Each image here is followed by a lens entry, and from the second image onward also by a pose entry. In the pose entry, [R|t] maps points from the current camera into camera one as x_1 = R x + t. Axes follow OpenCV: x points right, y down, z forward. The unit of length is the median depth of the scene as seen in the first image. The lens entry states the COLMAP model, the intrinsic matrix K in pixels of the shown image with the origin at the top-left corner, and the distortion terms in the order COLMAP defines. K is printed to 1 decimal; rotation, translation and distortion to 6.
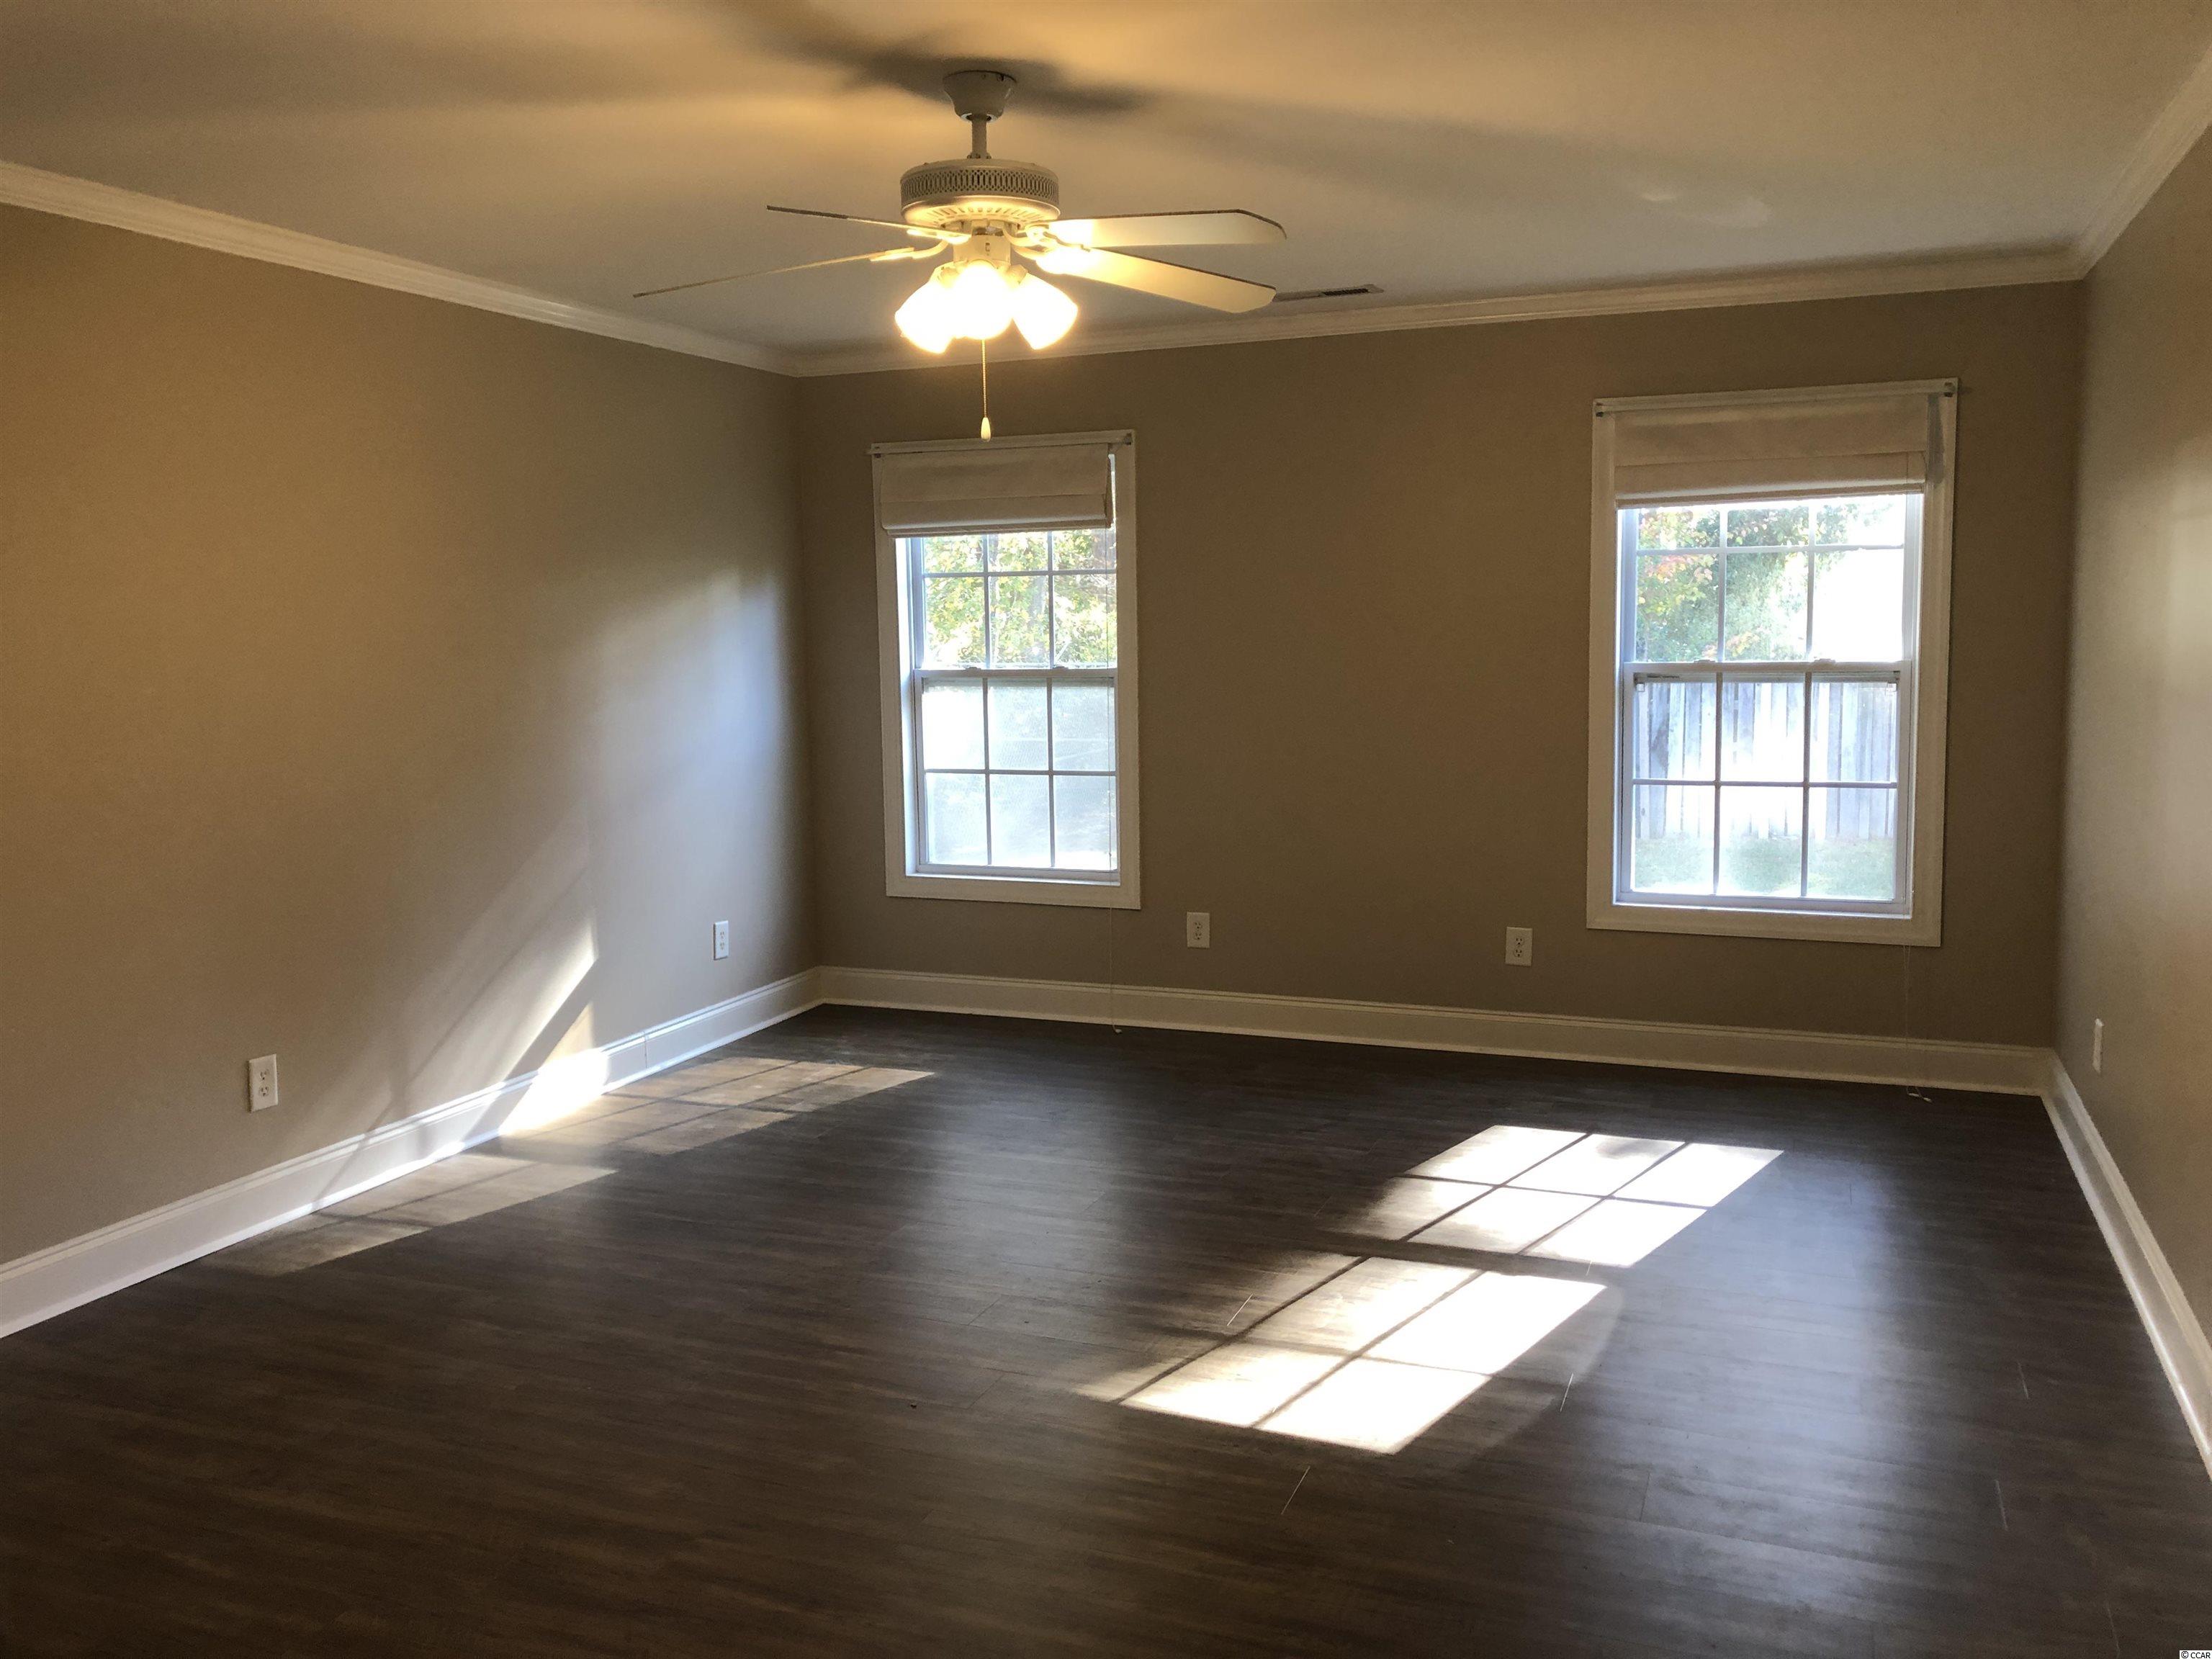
lens RADIAL K [[1810.8, 0, 1114.2], [0, 1810.8, 811.7], [0, 0, 1]] dist [0.060385, -0.062272]
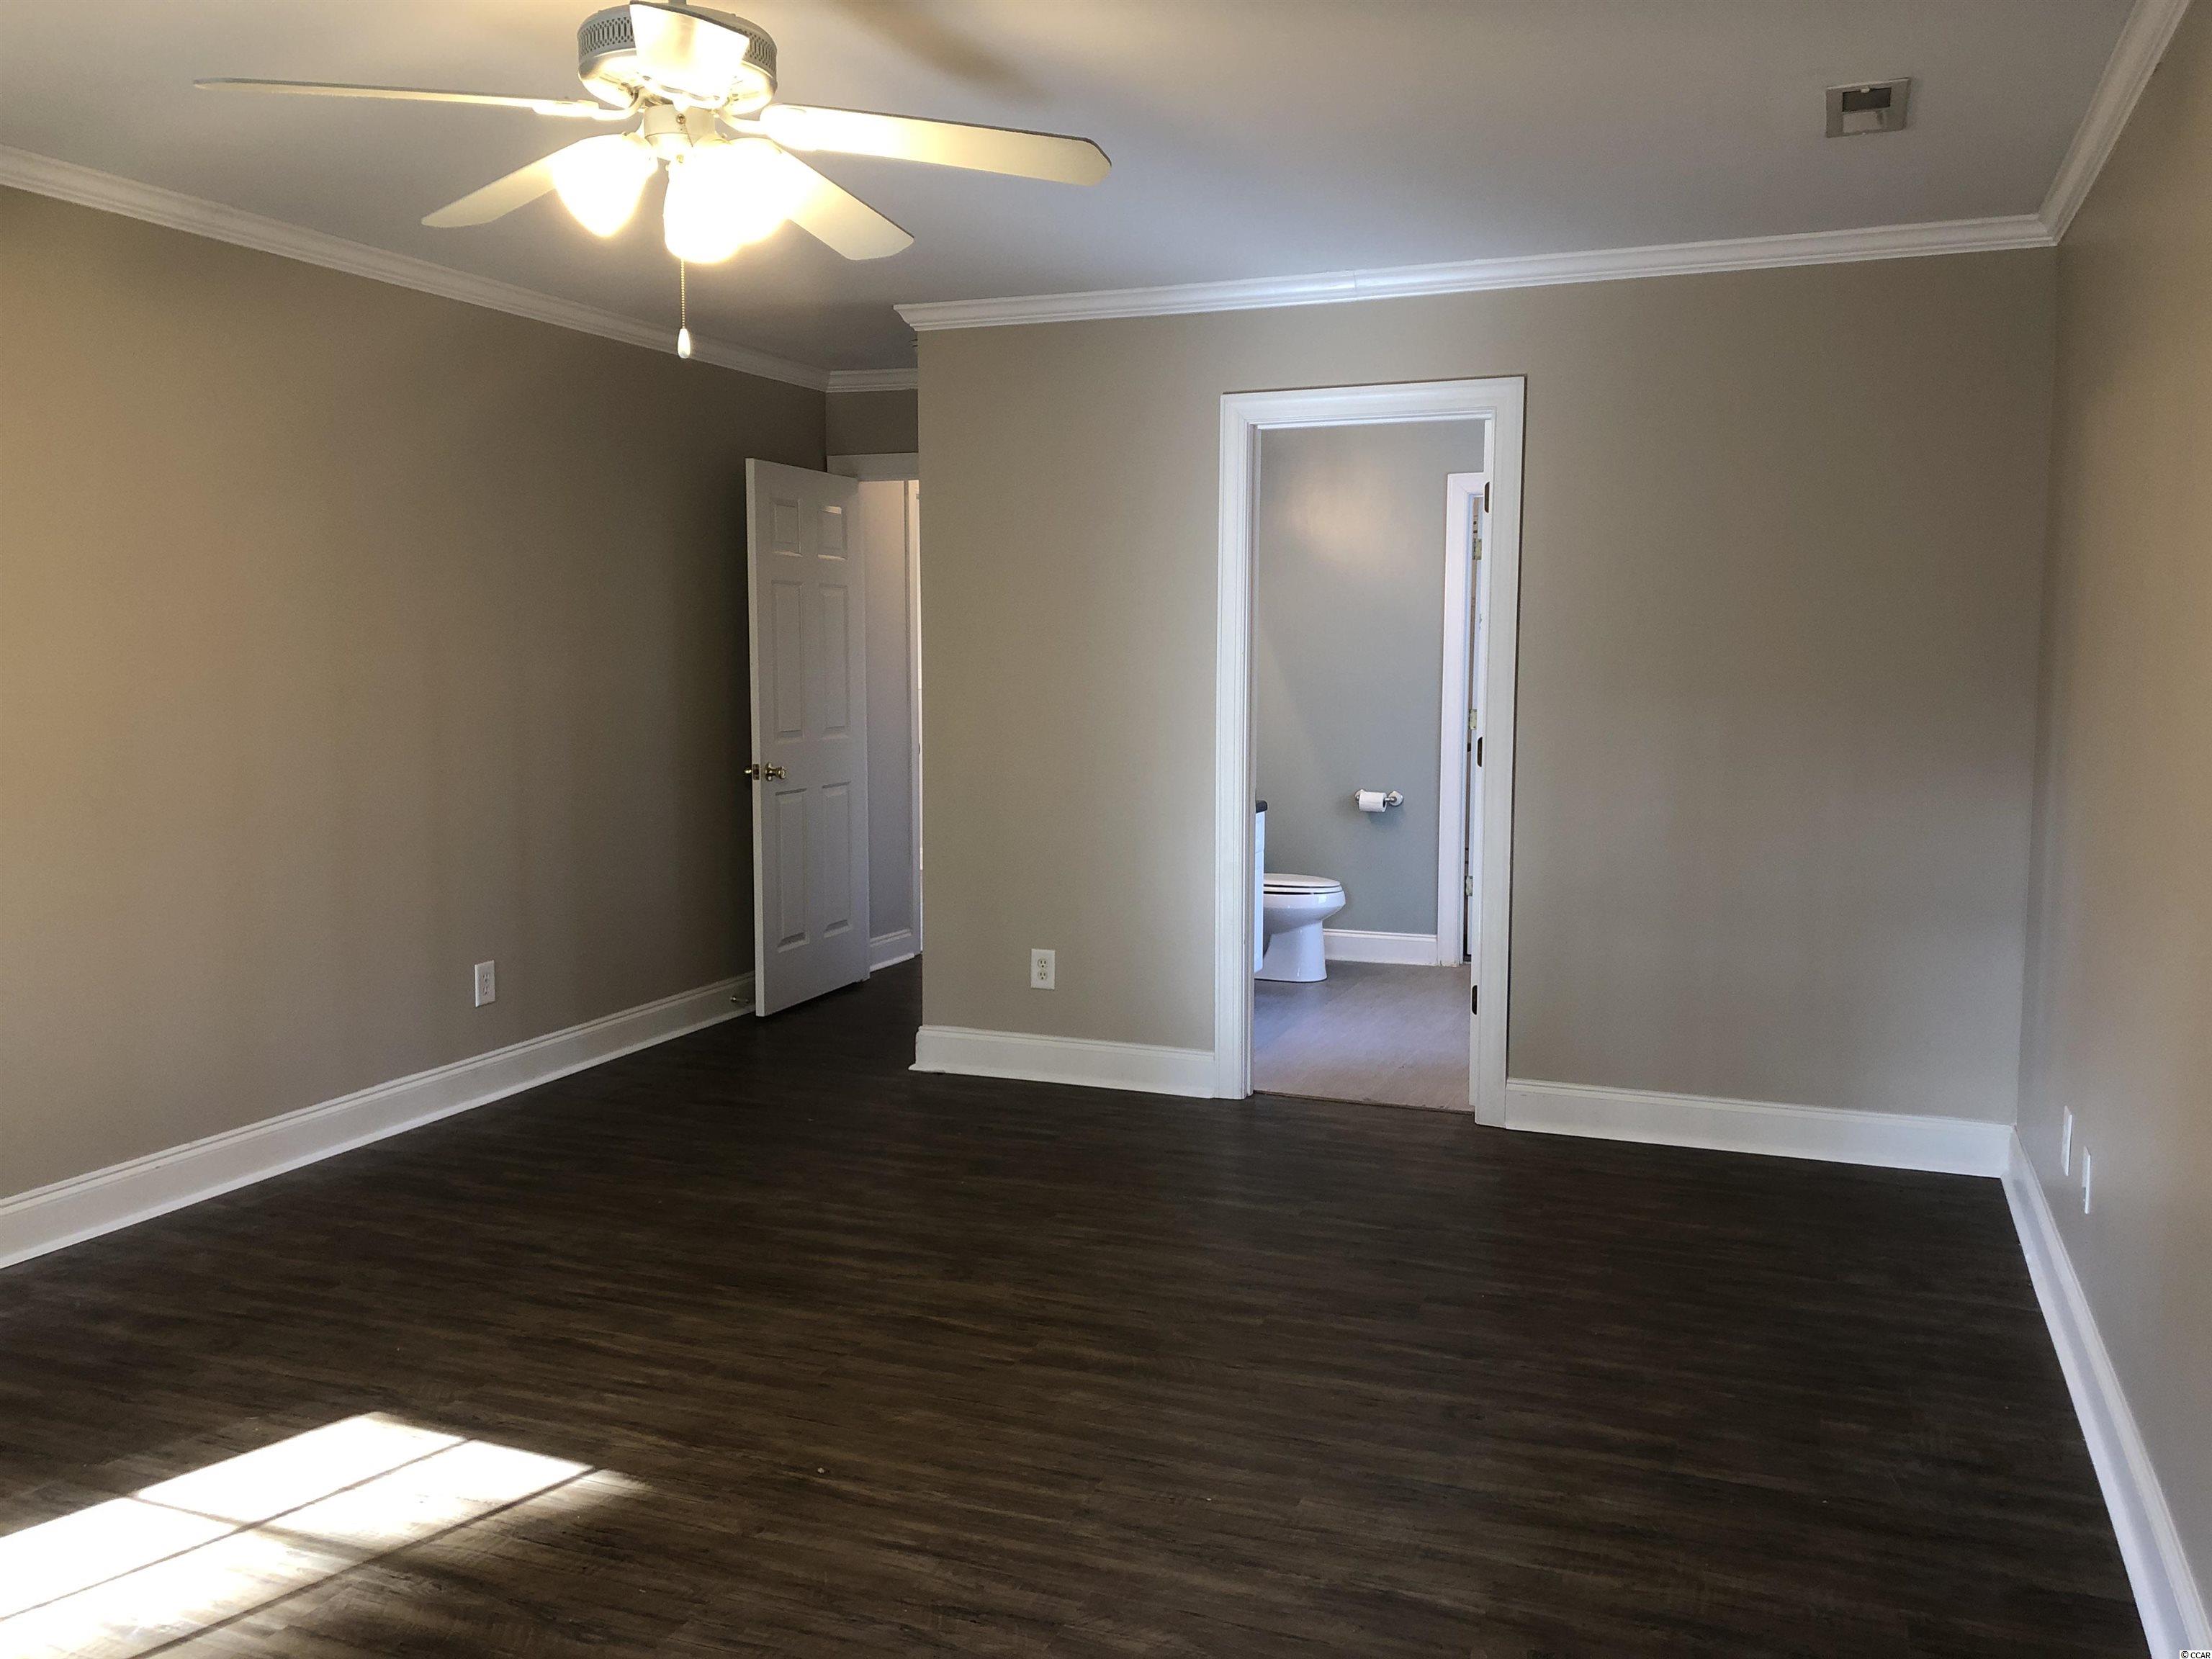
lens RADIAL K [[1810.8, 0, 1114.2], [0, 1810.8, 811.7], [0, 0, 1]] dist [0.060385, -0.062272]
pose [[-0.999813, 0.018183, 0.006541, -0.263768], [0.019086, 0.982170, 0.187025, -0.151251], [-0.003024, 0.187115, -0.982333, 1.813078]]
